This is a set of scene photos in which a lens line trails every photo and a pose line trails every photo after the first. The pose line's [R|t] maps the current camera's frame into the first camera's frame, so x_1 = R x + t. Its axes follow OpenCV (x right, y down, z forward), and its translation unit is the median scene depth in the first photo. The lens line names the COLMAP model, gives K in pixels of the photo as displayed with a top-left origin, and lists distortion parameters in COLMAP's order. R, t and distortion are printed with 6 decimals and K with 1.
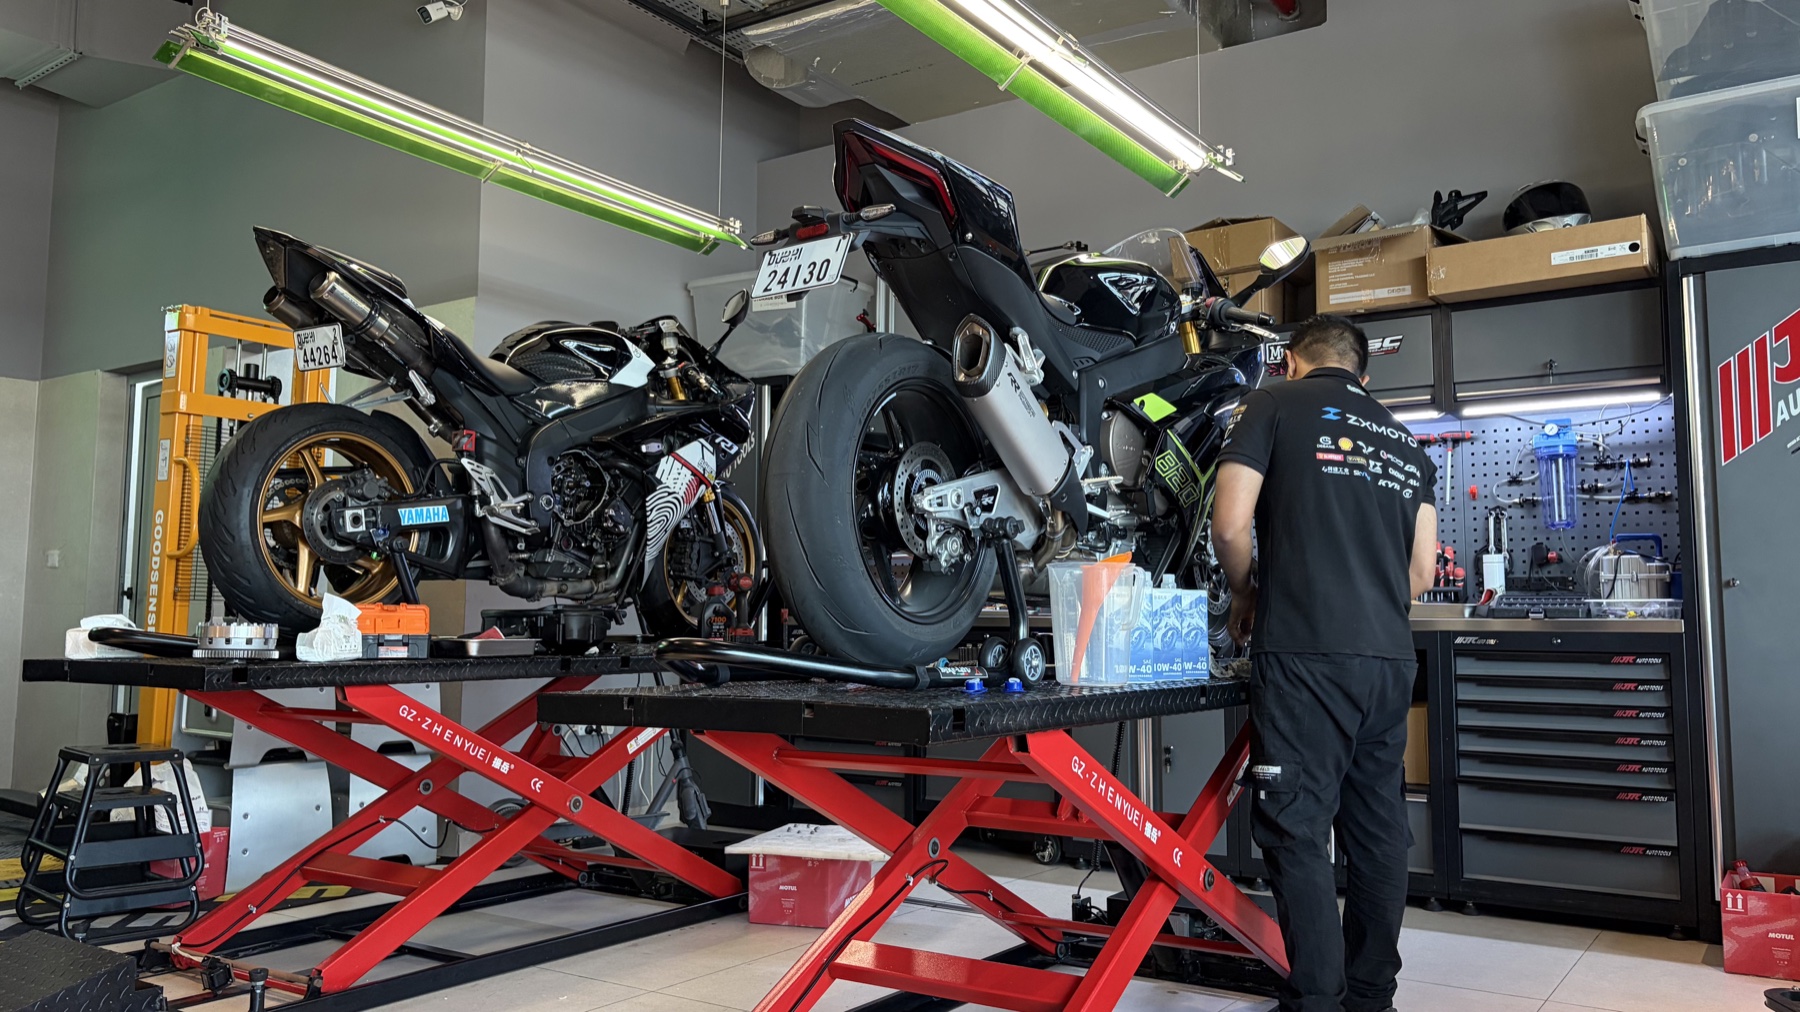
lens RADIAL K [[1381.7, 0, 900.0], [0, 1381.7, 506.0], [0, 0, 1]] dist [0.014547, 0.003362]
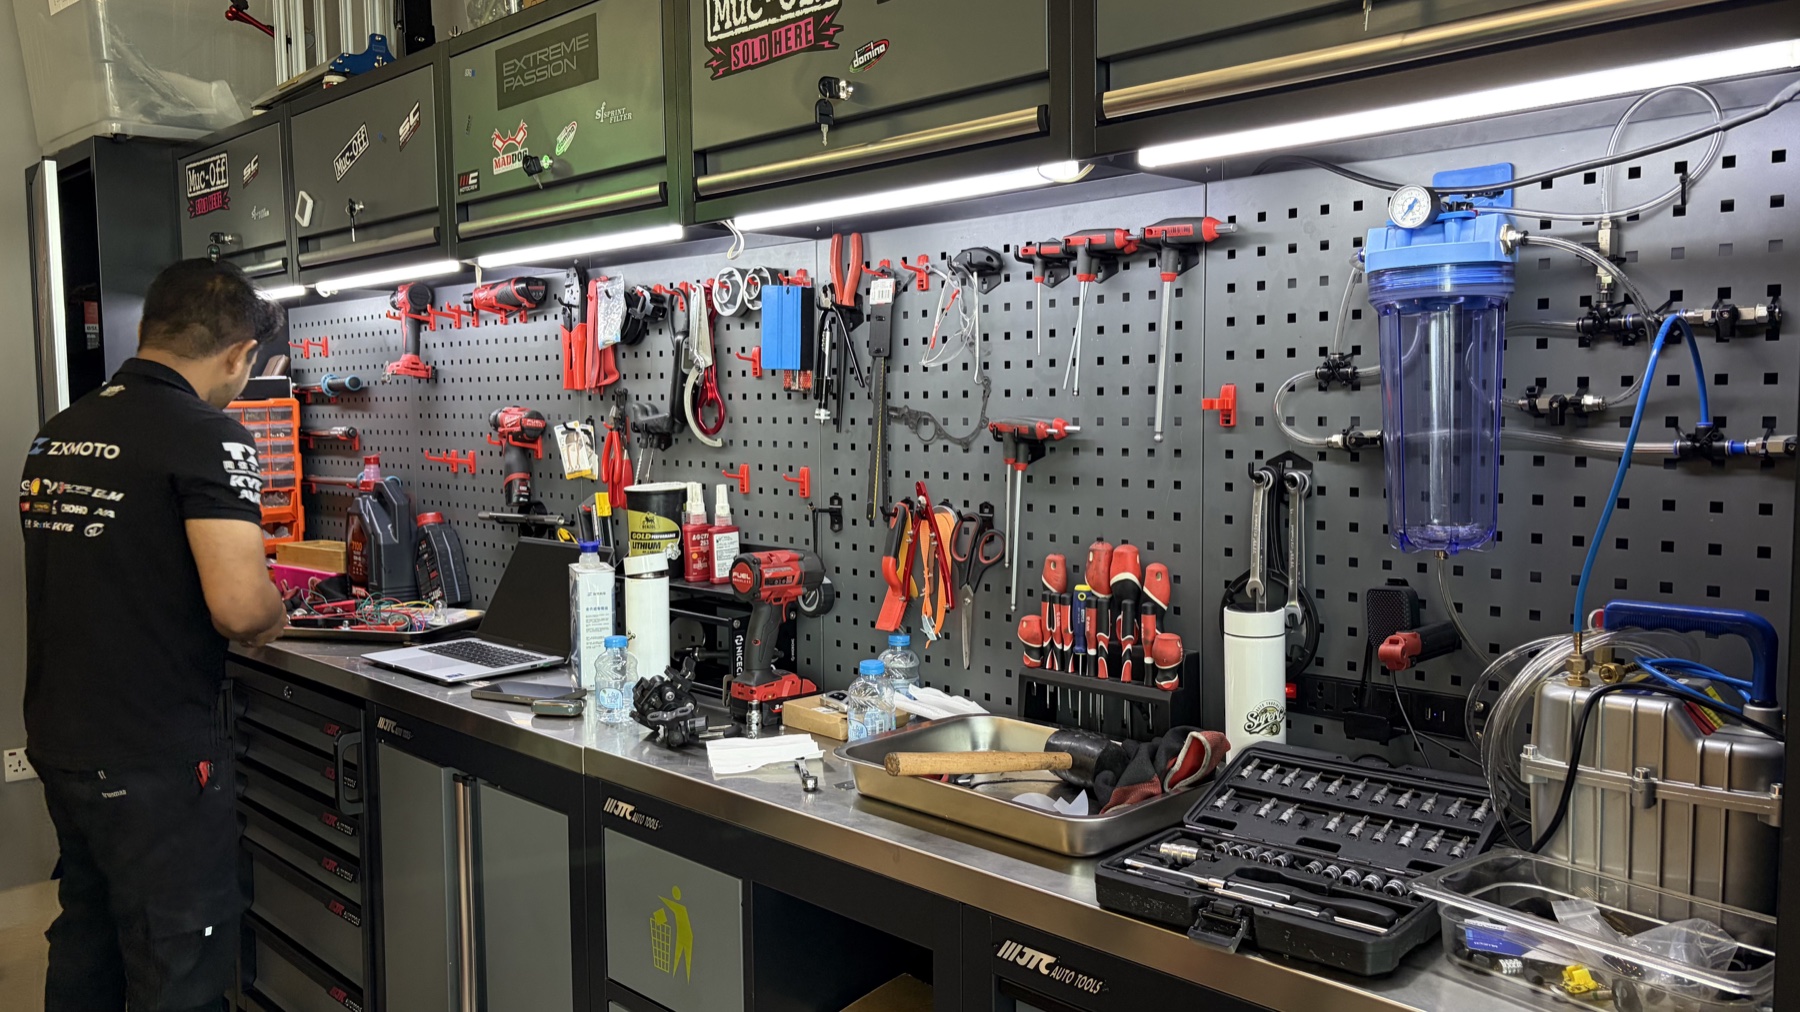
lens RADIAL K [[1381.7, 0, 900.0], [0, 1381.7, 506.0], [0, 0, 1]] dist [0.014547, 0.003362]
pose [[0.981830, 0.000932, -0.189760, 0.418804], [0.030009, 0.986643, 0.160111, -0.043354], [0.187374, -0.162896, 0.968688, 0.693884]]
